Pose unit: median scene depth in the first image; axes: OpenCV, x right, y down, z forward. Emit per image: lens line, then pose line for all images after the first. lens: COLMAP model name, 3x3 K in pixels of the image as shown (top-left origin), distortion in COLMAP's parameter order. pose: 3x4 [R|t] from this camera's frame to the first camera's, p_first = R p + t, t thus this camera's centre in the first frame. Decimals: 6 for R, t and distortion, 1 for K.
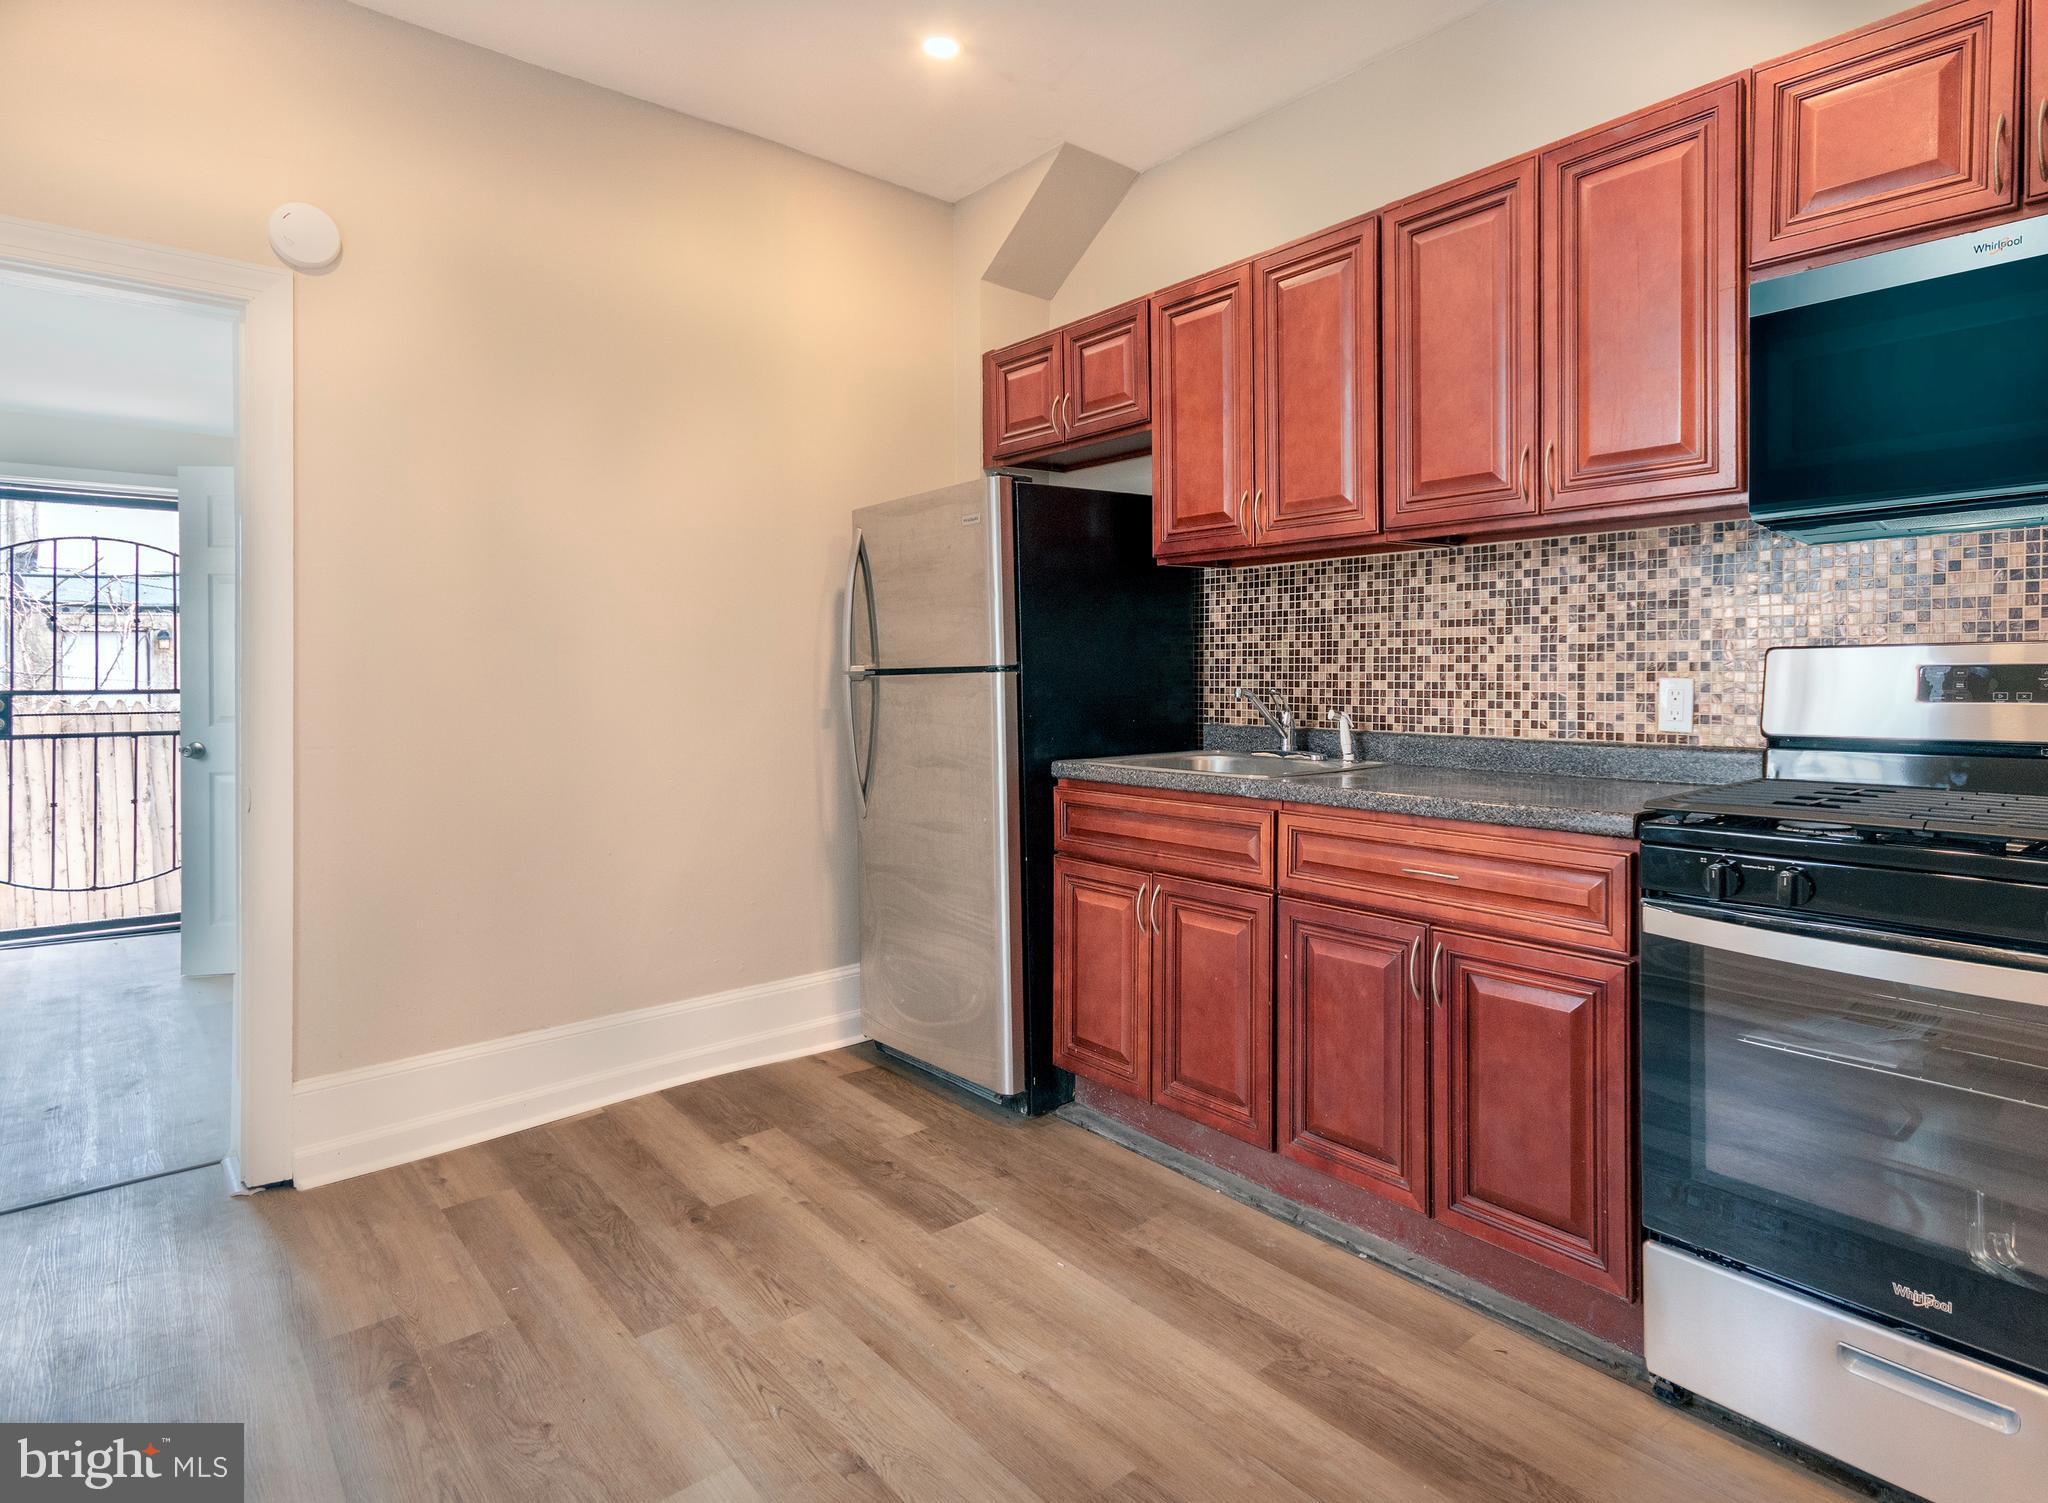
lens RADIAL K [[1097.2, 0, 1023.1], [0, 1097.2, 746.8], [0, 0, 1]] dist [0.004586, -0.001074]
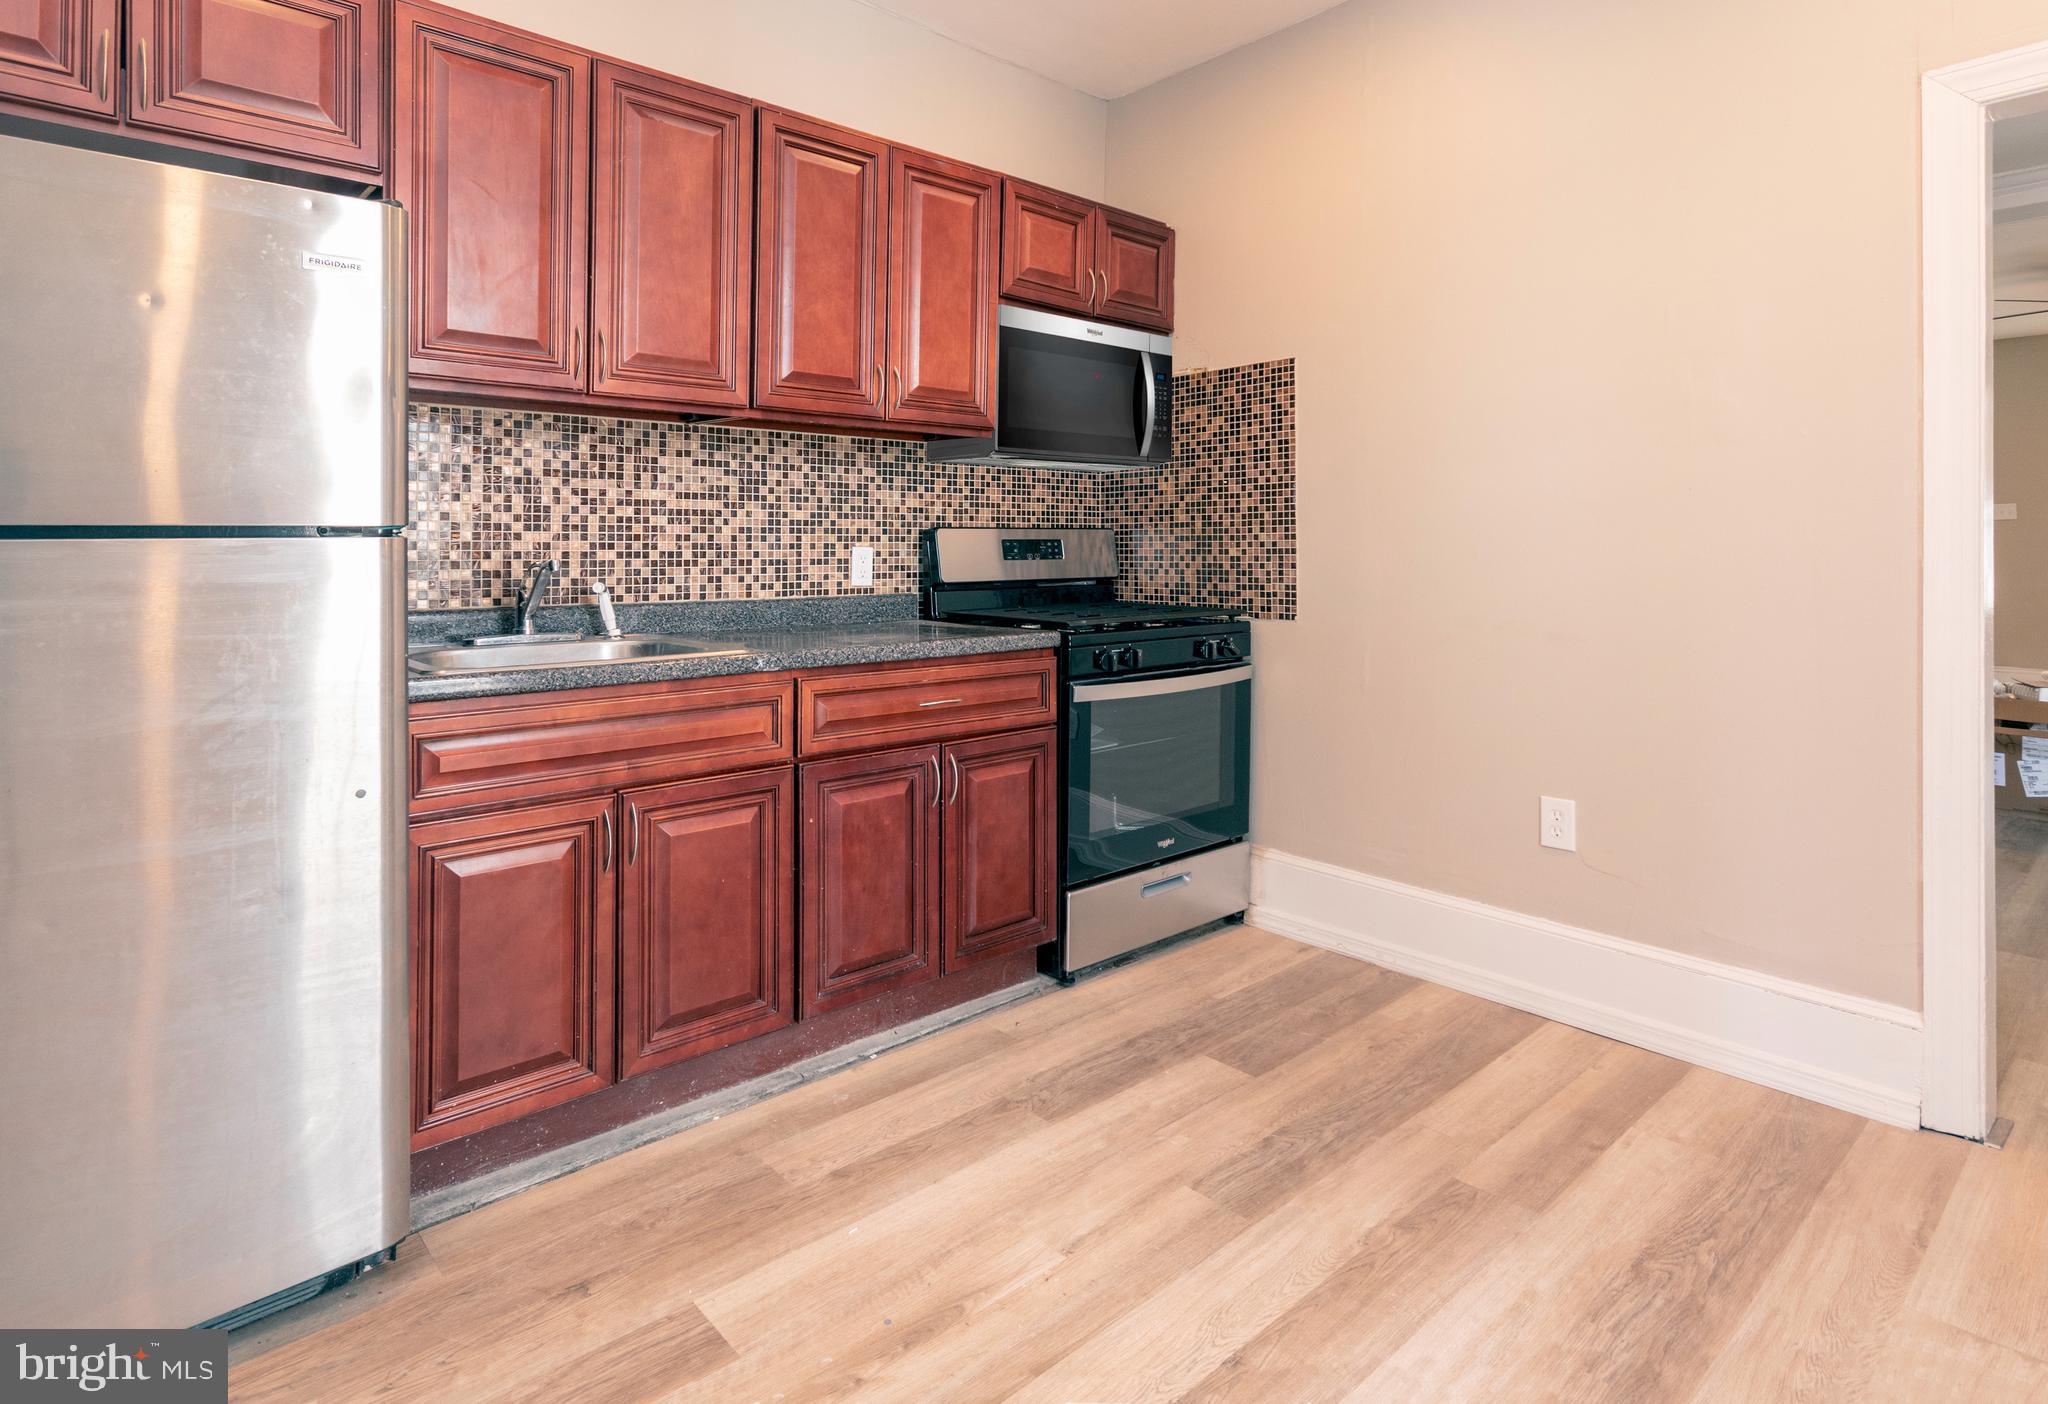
lens RADIAL K [[1063.6, 0, 968.7], [0, 1063.6, 611.6], [0, 0, 1]] dist [-0.016868, 0.001746]
pose [[-0.011162, -0.057402, 0.998289, -0.668894], [0.066806, 0.996078, 0.058022, -0.044413], [-0.997704, 0.067339, -0.007283, 0.777655]]
